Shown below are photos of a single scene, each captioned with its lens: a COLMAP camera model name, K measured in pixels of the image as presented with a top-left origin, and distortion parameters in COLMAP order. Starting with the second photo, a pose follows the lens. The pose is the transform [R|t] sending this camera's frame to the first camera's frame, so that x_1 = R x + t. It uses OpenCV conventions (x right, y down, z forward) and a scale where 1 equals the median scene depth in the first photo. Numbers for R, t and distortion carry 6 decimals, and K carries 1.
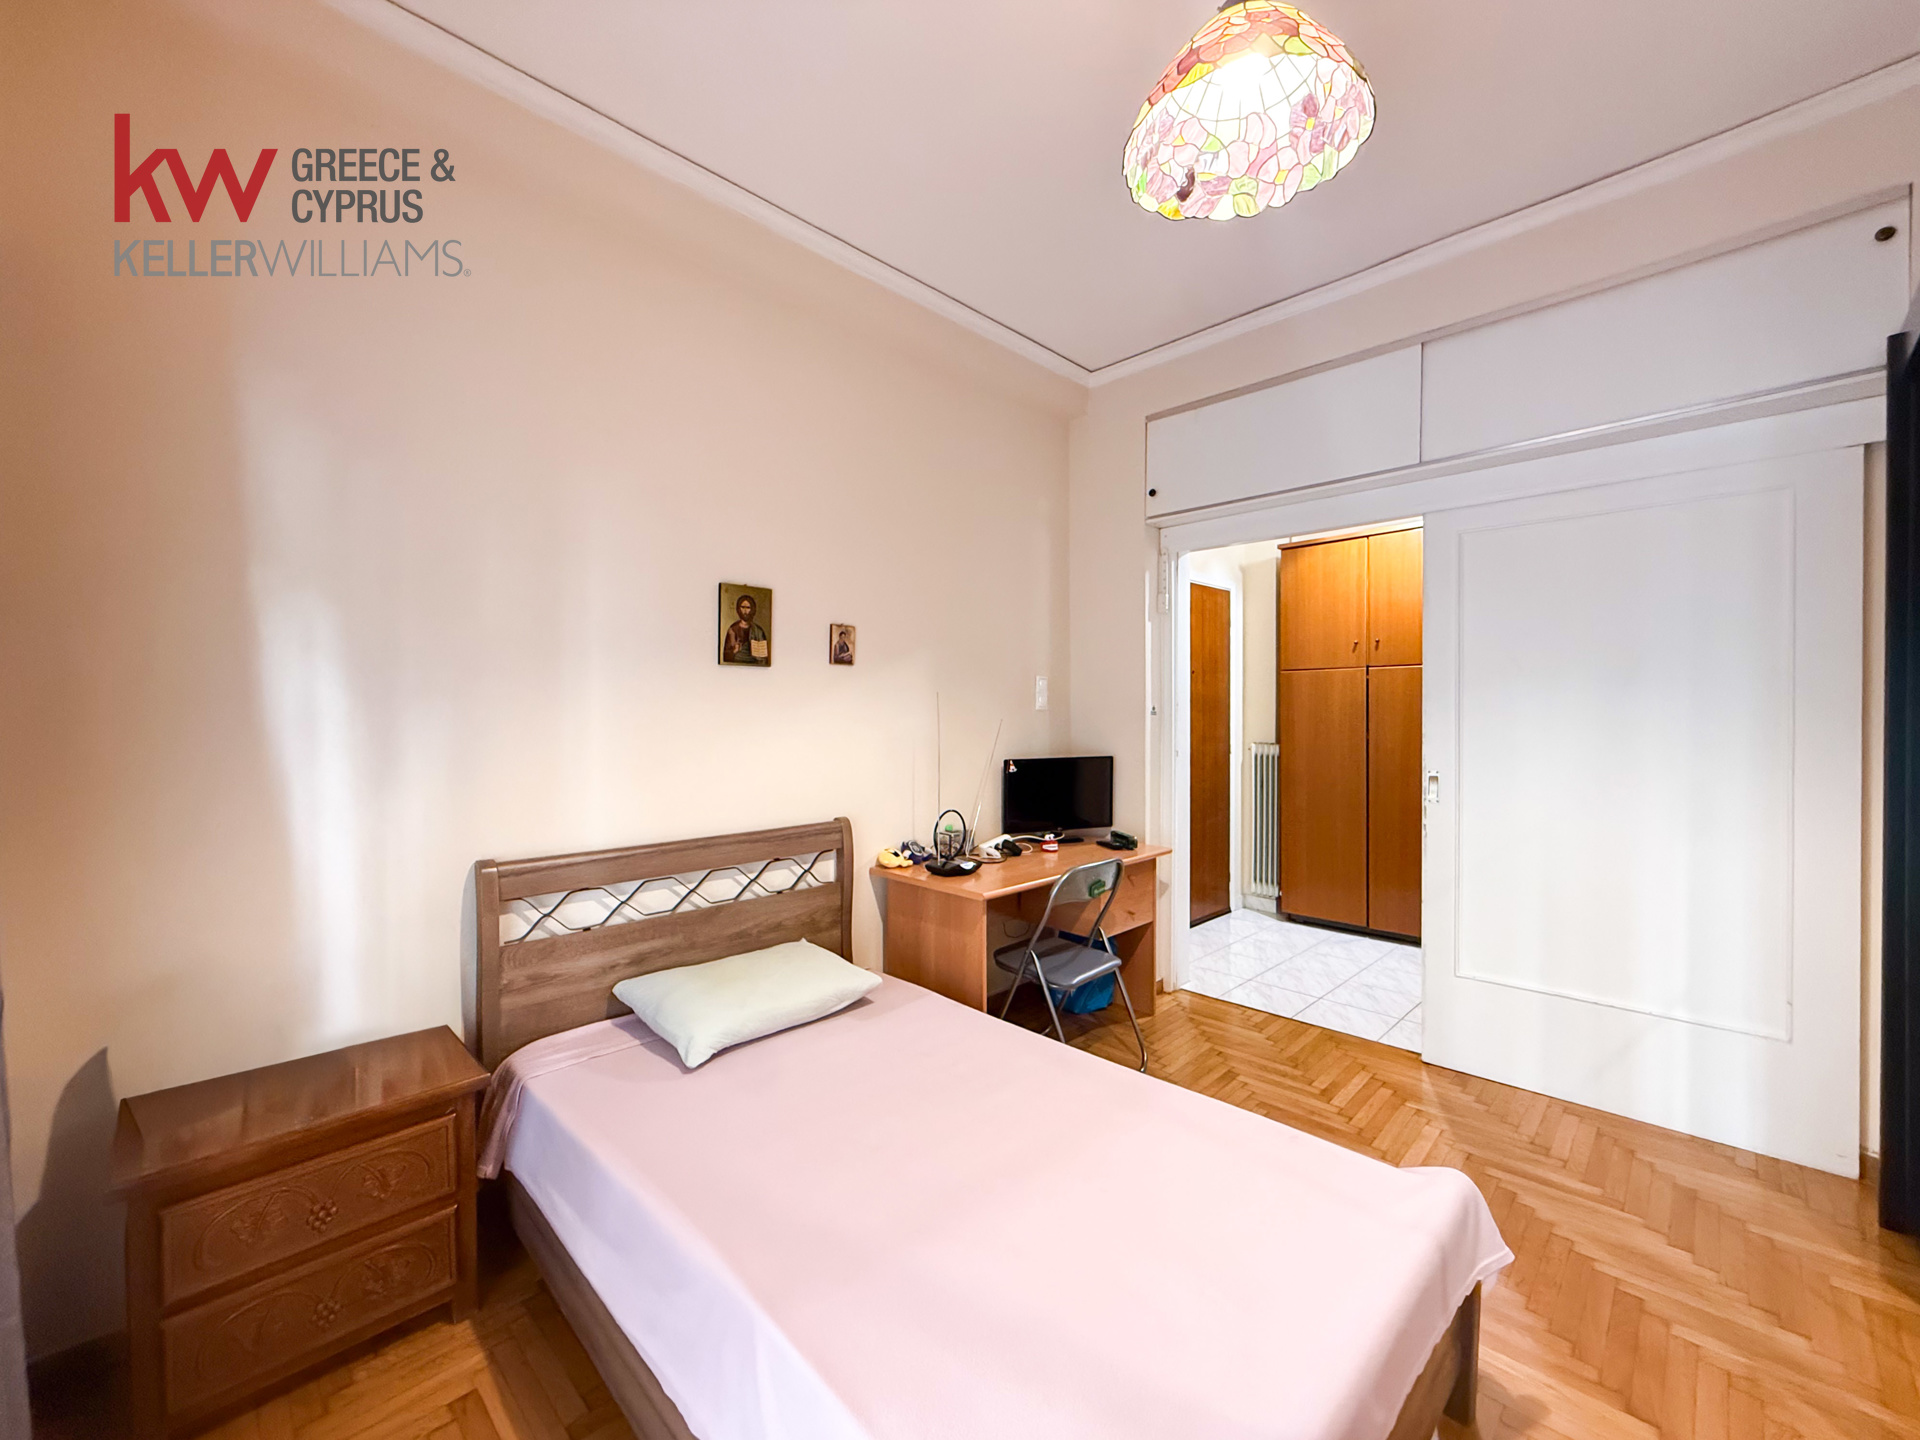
lens RADIAL K [[785.1, 0, 957.8], [0, 785.1, 719.6], [0, 0, 1]] dist [0.001270, 0.000142]
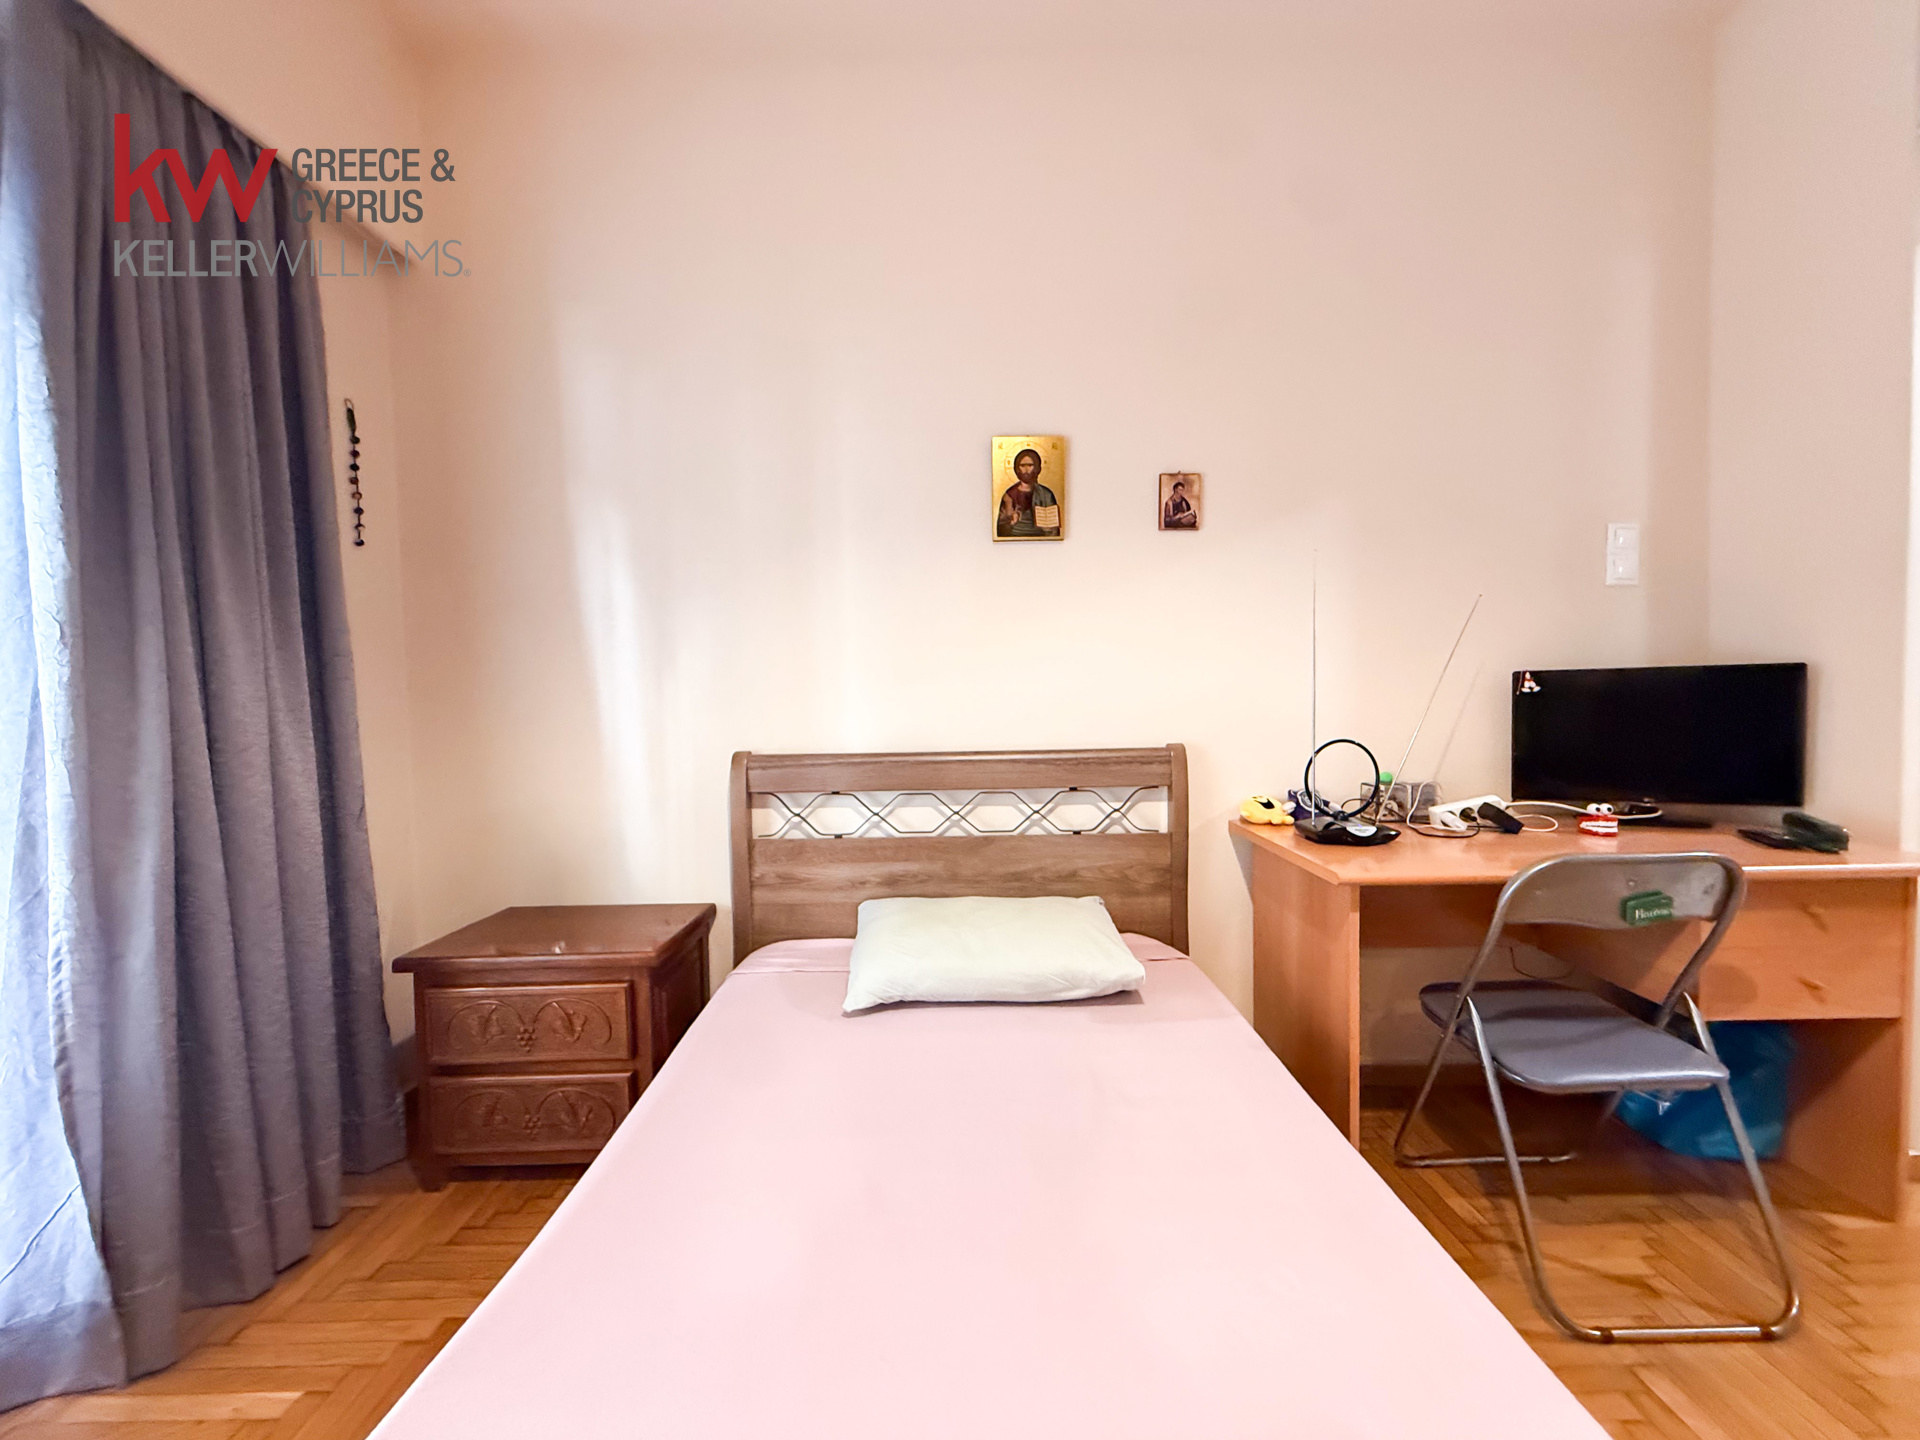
lens RADIAL K [[785.1, 0, 957.8], [0, 785.1, 719.6], [0, 0, 1]] dist [0.001270, 0.000142]
pose [[0.702134, 0.016000, -0.711865, 0.235825], [0.007690, 0.999519, 0.030050, 0.084229], [0.712003, -0.026573, 0.701673, 0.376369]]
